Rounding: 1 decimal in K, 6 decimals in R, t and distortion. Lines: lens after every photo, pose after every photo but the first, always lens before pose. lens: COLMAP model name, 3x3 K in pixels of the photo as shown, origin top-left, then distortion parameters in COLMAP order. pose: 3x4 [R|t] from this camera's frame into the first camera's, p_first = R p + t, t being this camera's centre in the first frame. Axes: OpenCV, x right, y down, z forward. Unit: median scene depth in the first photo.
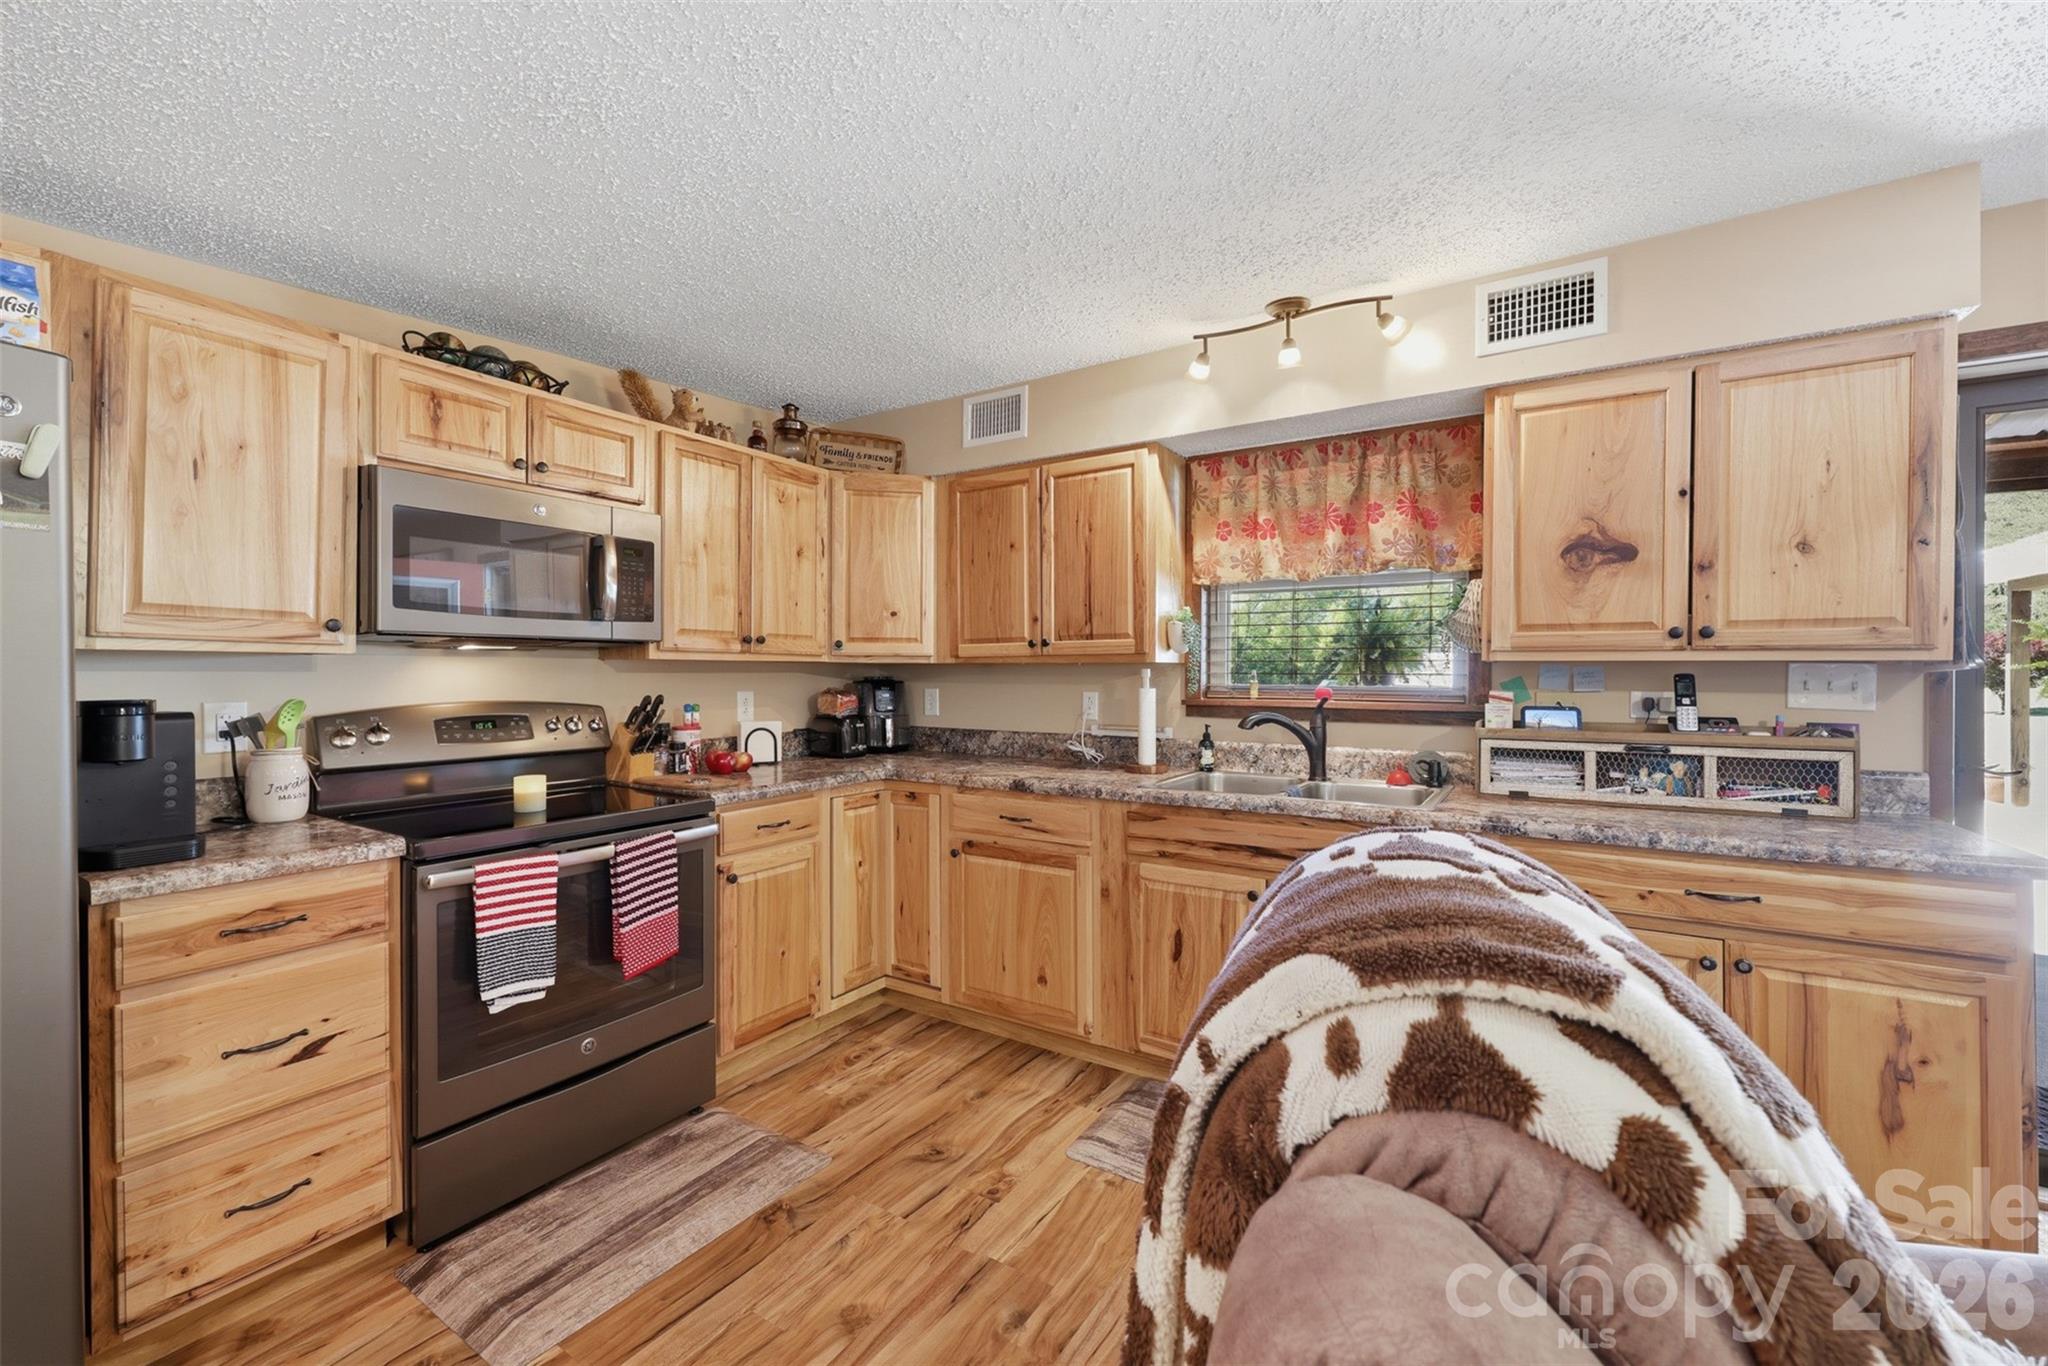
lens RADIAL K [[823.9, 0, 1022.2], [0, 823.9, 674.5], [0, 0, 1]] dist [-0.005142, 0.000399]
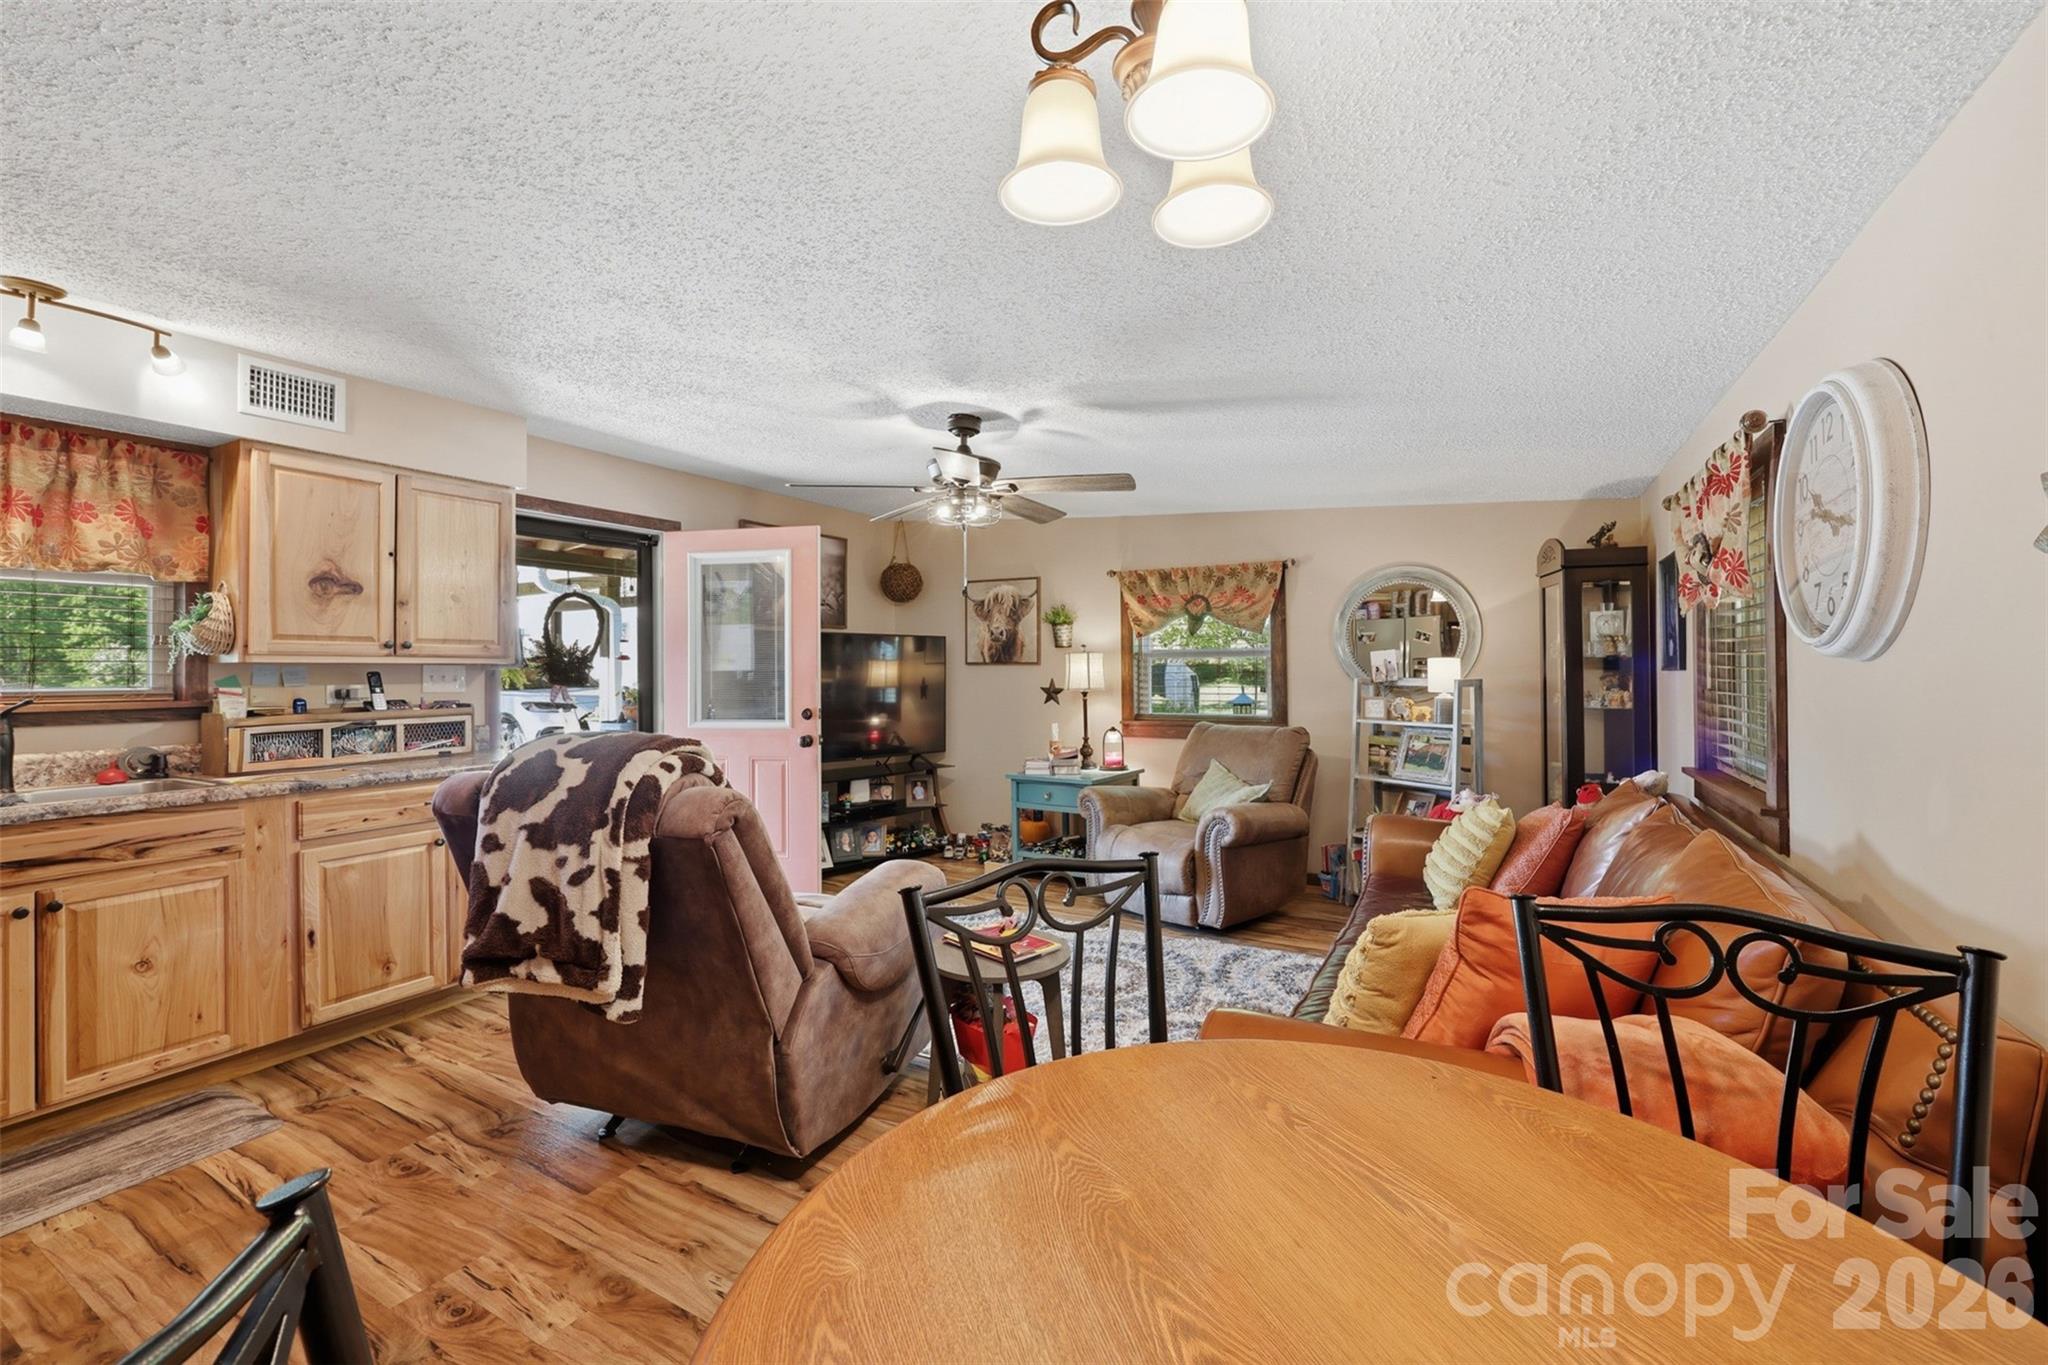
lens RADIAL K [[823.9, 0, 1019.3], [0, 823.9, 665.9], [0, 0, 1]] dist [-0.005142, 0.000399]
pose [[-0.043269, 0.000225, 0.999063, -0.733953], [0.008910, 0.999960, 0.000161, -0.001440], [-0.999024, 0.008909, -0.043269, -0.098368]]
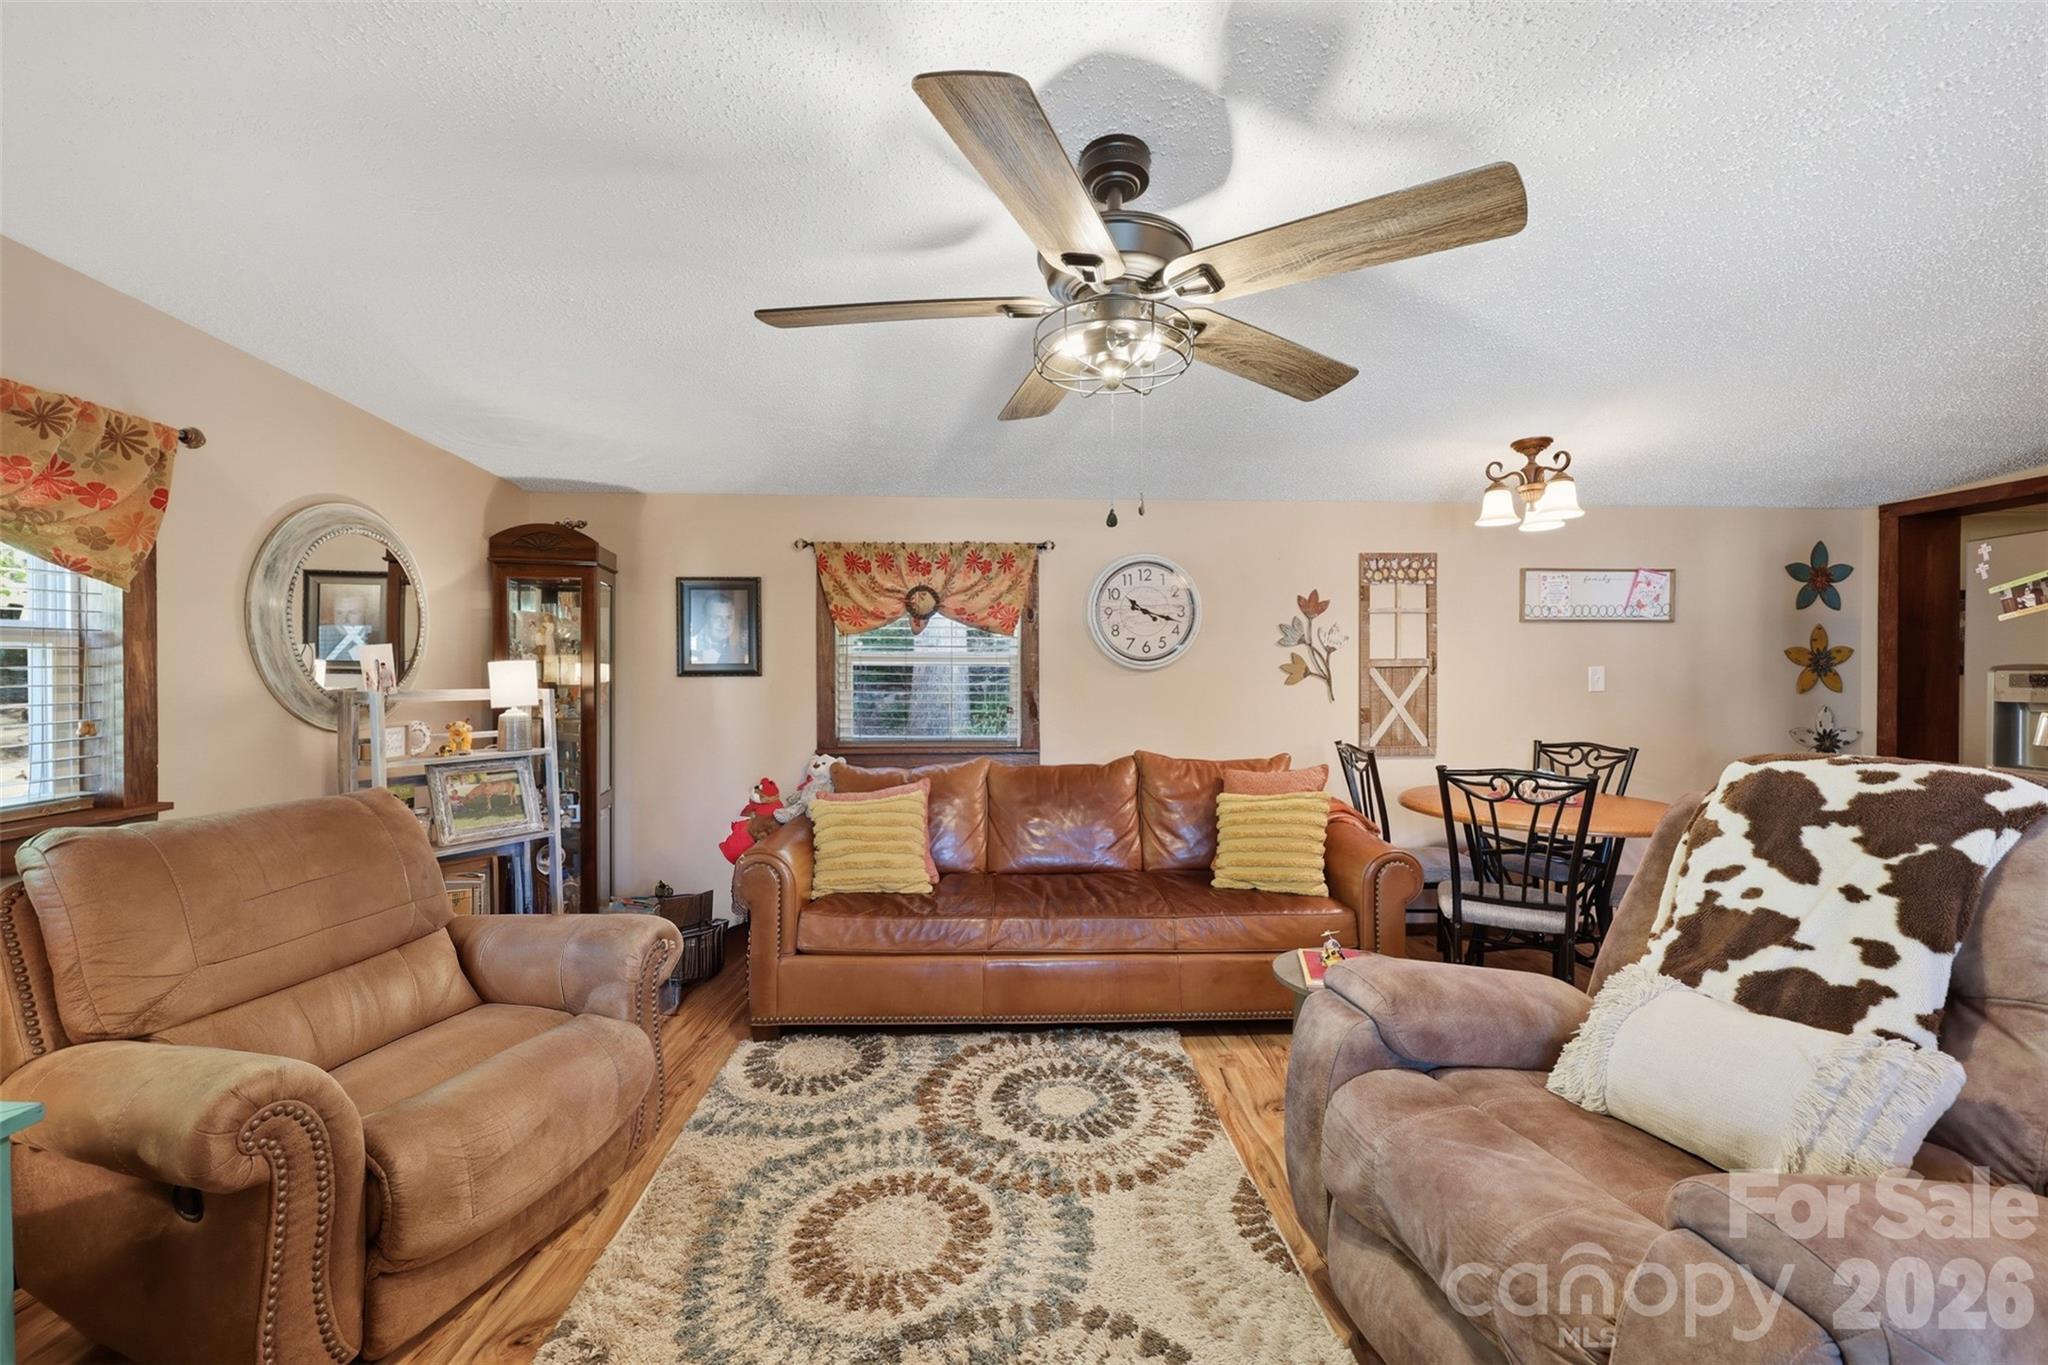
lens RADIAL K [[823.9, 0, 1023.0], [0, 823.9, 675.8], [0, 0, 1]] dist [-0.005142, 0.000399]
pose [[-0.825747, -0.001229, -0.564040, 2.769140], [-0.009051, 0.999898, 0.011071, -0.013254], [0.563969, 0.014247, -0.825673, 0.925791]]
